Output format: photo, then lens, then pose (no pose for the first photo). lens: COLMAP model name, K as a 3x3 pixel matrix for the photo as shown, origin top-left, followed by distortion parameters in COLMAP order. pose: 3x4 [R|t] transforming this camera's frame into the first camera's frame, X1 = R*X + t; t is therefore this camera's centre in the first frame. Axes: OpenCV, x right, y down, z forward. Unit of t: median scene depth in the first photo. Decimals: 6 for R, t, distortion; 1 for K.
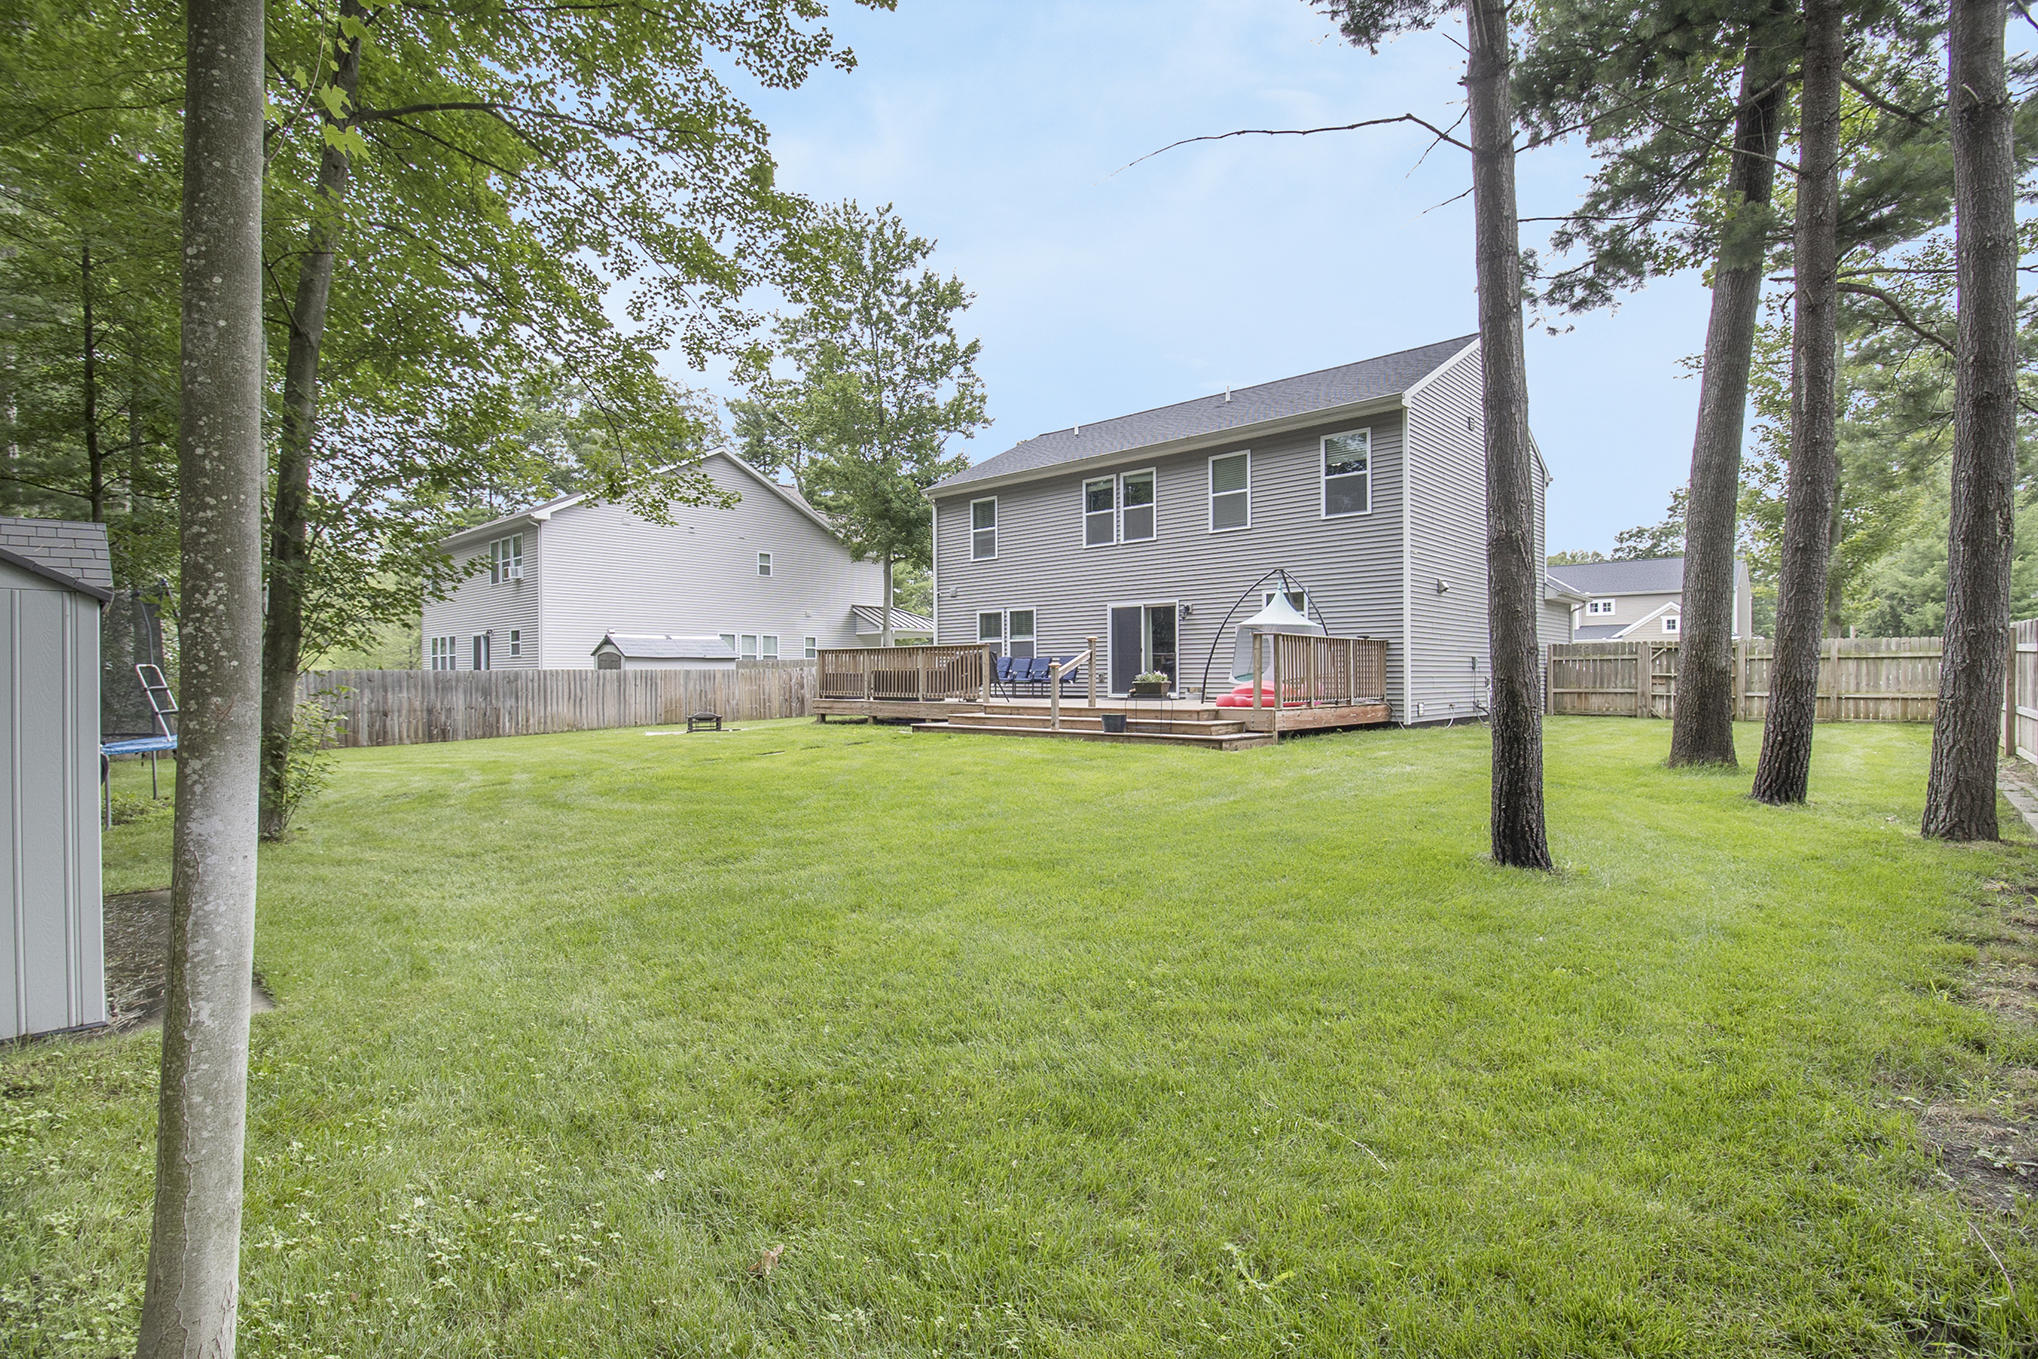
lens RADIAL K [[956.2, 0, 1025.8], [0, 956.2, 676.0], [0, 0, 1]] dist [0.017731, -0.022889]
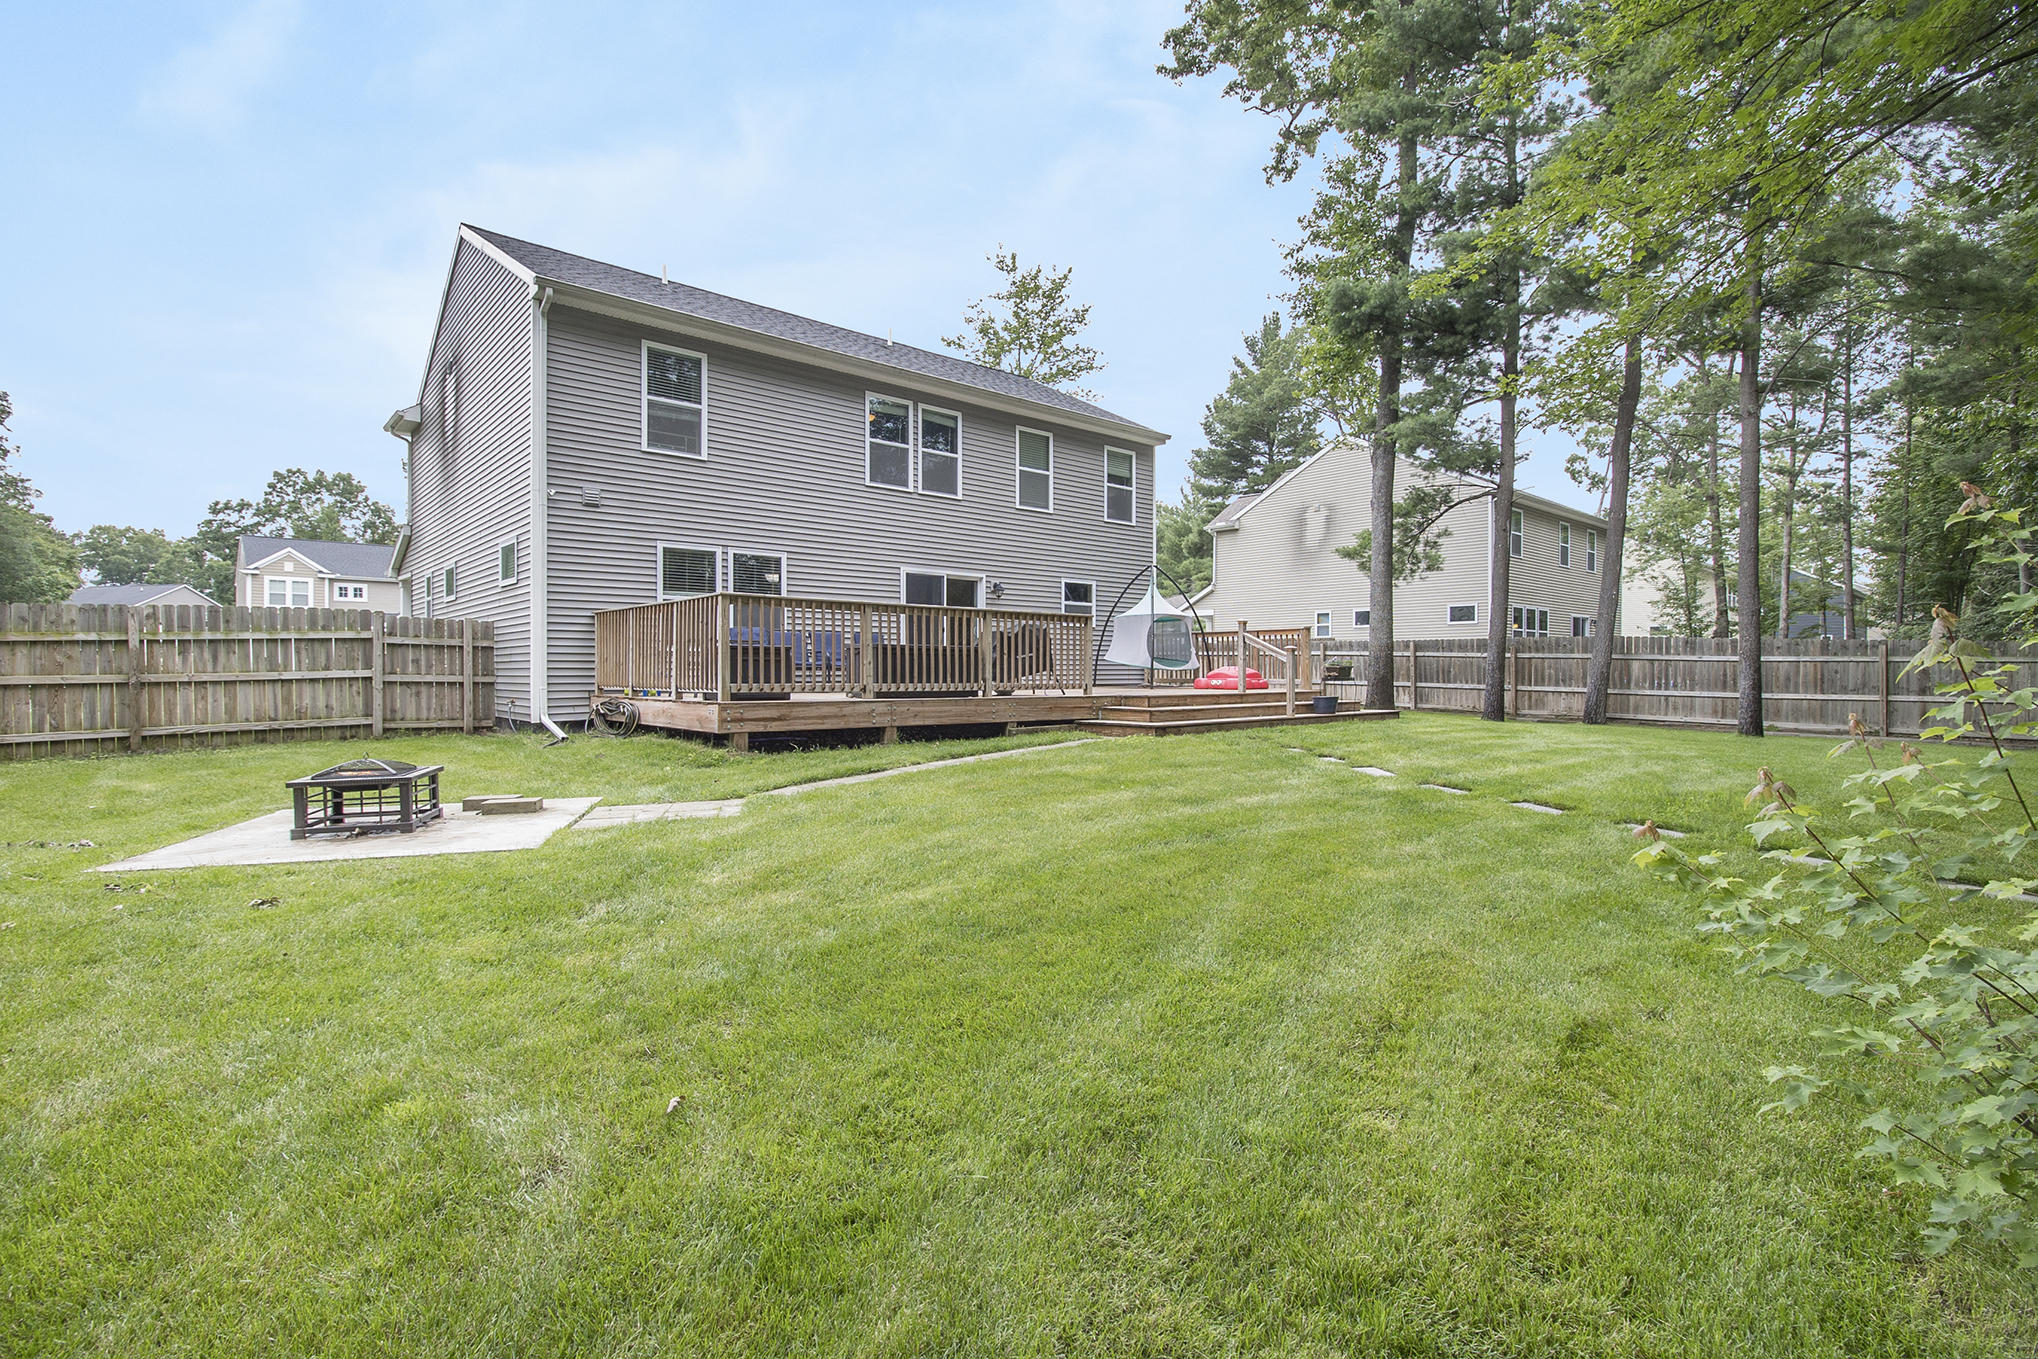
lens RADIAL K [[956.2, 0, 1025.8], [0, 956.2, 676.0], [0, 0, 1]] dist [0.017731, -0.022889]
pose [[0.117358, 0.000289, 0.993090, -0.659481], [-0.004632, 0.999989, 0.000257, 0.011724], [-0.993079, -0.004630, 0.117358, 0.803322]]
